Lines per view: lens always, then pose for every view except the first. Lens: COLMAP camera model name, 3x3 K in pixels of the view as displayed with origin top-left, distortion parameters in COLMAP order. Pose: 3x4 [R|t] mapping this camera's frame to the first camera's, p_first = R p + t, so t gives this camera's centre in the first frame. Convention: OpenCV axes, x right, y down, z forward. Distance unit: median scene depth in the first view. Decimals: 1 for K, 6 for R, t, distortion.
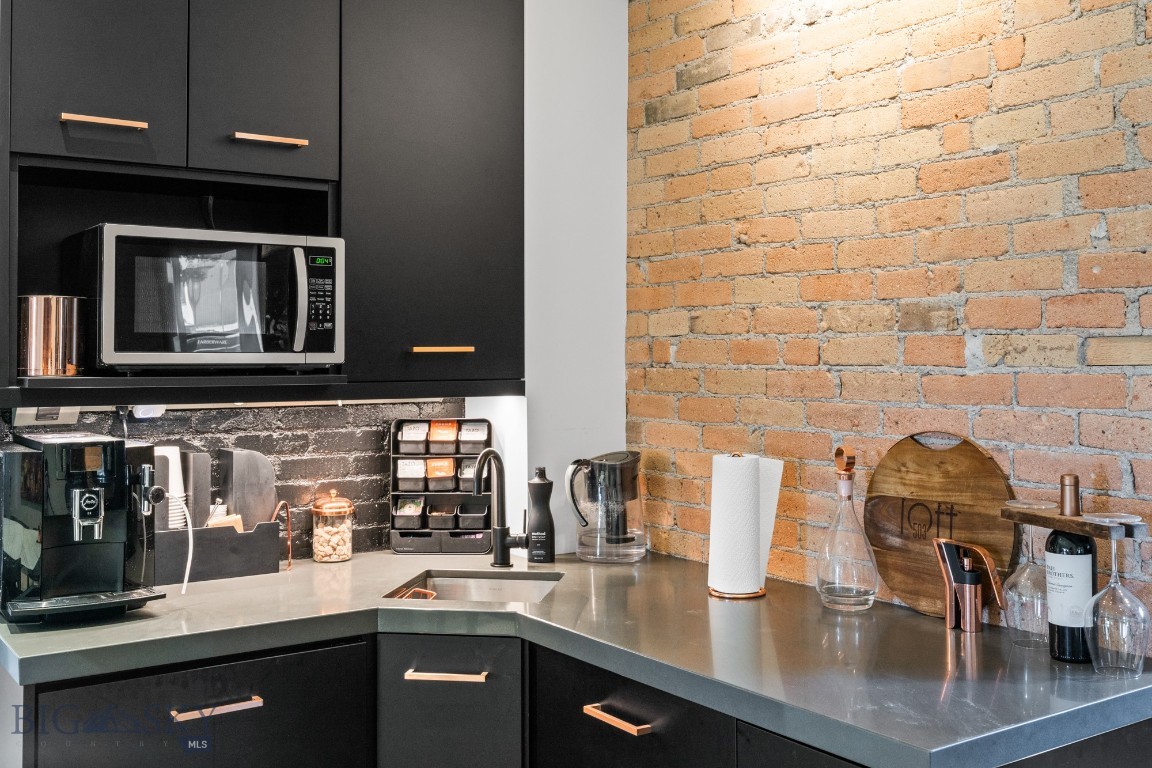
lens RADIAL K [[1174.6, 0, 583.4], [0, 1174.6, 327.7], [0, 0, 1]] dist [0.009889, 0.000000]
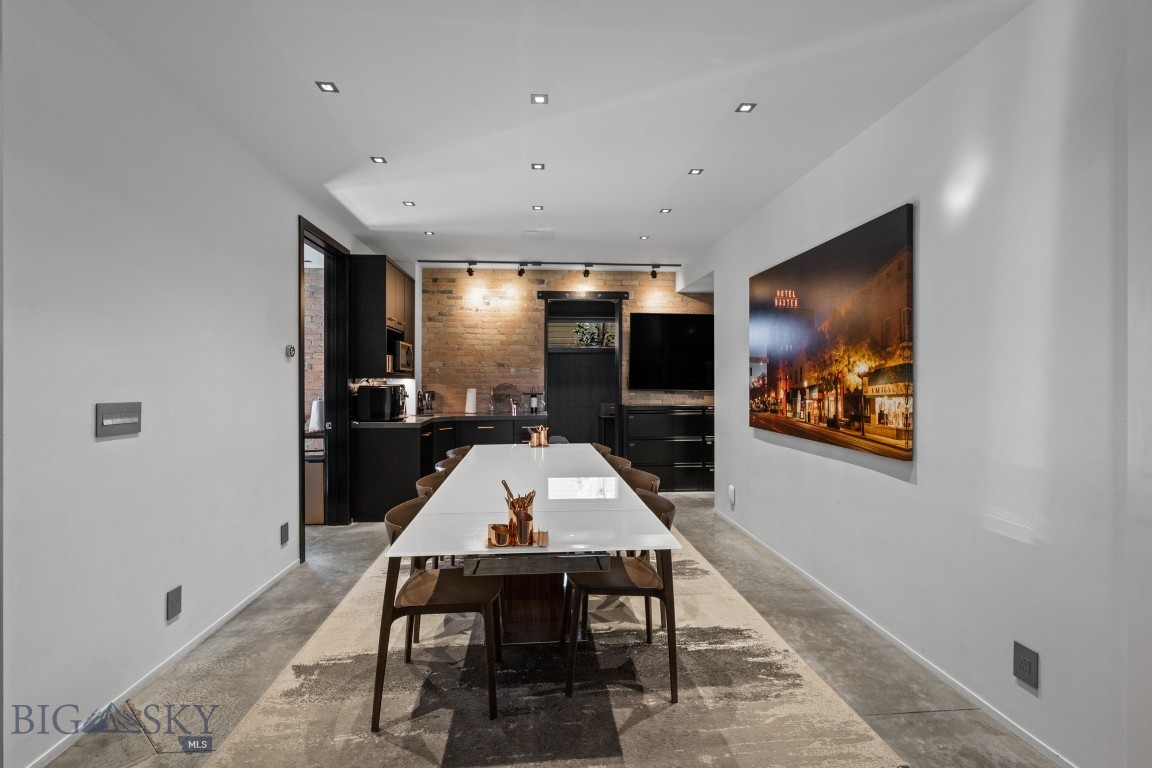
lens RADIAL K [[524.9, 0, 580.8], [0, 524.9, 375.6], [0, 0, 1]] dist [-0.005409, 0.000721]
pose [[0.495868, 0.010560, 0.868334, -1.650234], [-0.021526, 0.999768, 0.000134, 0.033242], [-0.868131, -0.018758, 0.495980, -0.634538]]
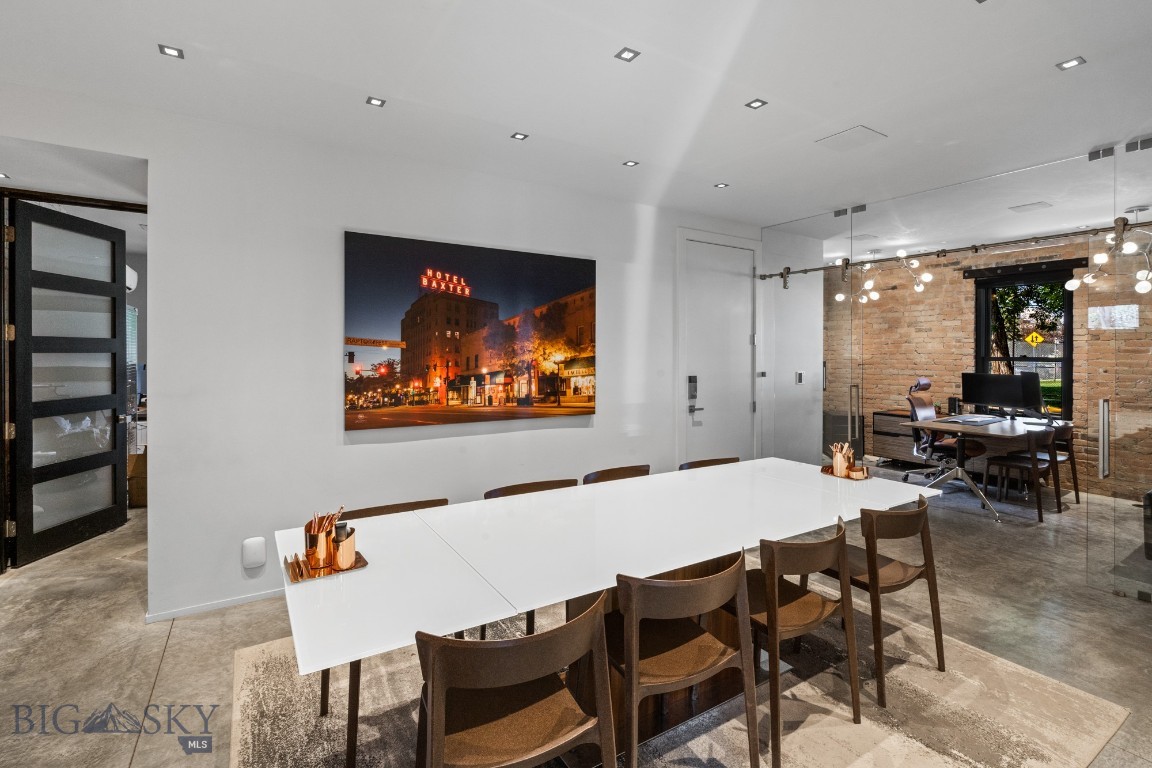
lens RADIAL K [[524.9, 0, 582.6], [0, 524.9, 353.7], [0, 0, 1]] dist [-0.005409, 0.000721]
pose [[-0.998712, -0.001992, 0.050691, -0.602132], [-0.003070, 0.999771, -0.021192, 0.026525], [-0.050637, -0.021321, -0.998490, 0.874437]]
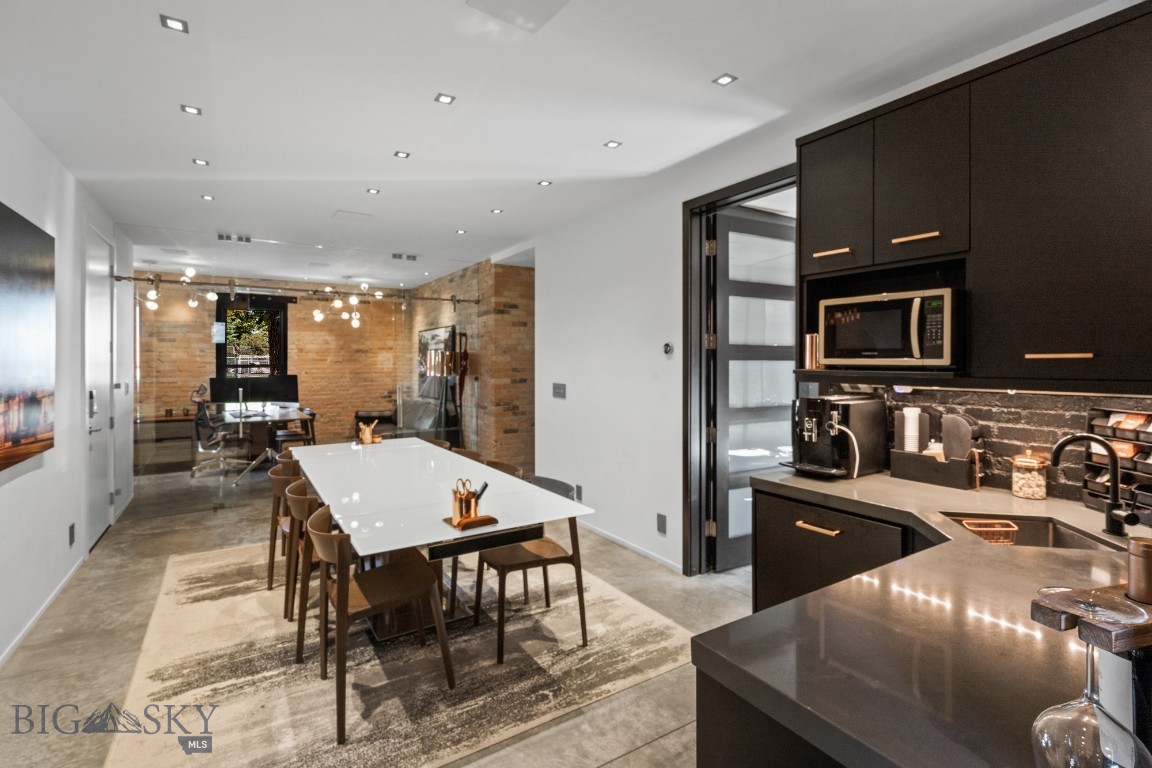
lens RADIAL K [[524.9, 0, 576.2], [0, 524.9, 362.0], [0, 0, 1]] dist [-0.005409, 0.000721]
pose [[-0.036501, 0.003201, -0.999328, 0.512924], [0.023794, 0.999714, 0.002333, 0.011413], [0.999050, -0.023693, -0.036567, 0.490859]]
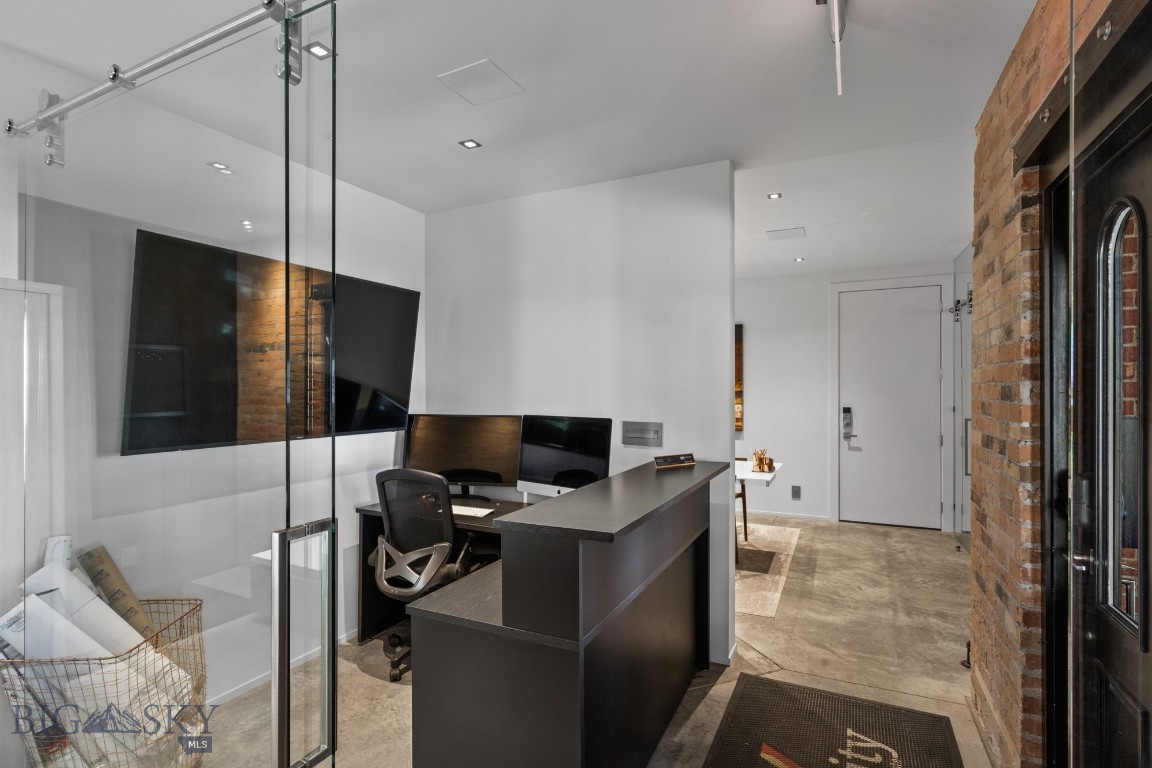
lens RADIAL K [[544.3, 0, 575.3], [0, 544.3, 390.3], [0, 0, 1]] dist [0.001218, -0.000110]
pose [[-0.478249, 0.002428, 0.878221, -2.259532], [-0.014948, 0.999829, -0.010905, 0.034764], [-0.878097, -0.018343, -0.478131, 1.061101]]
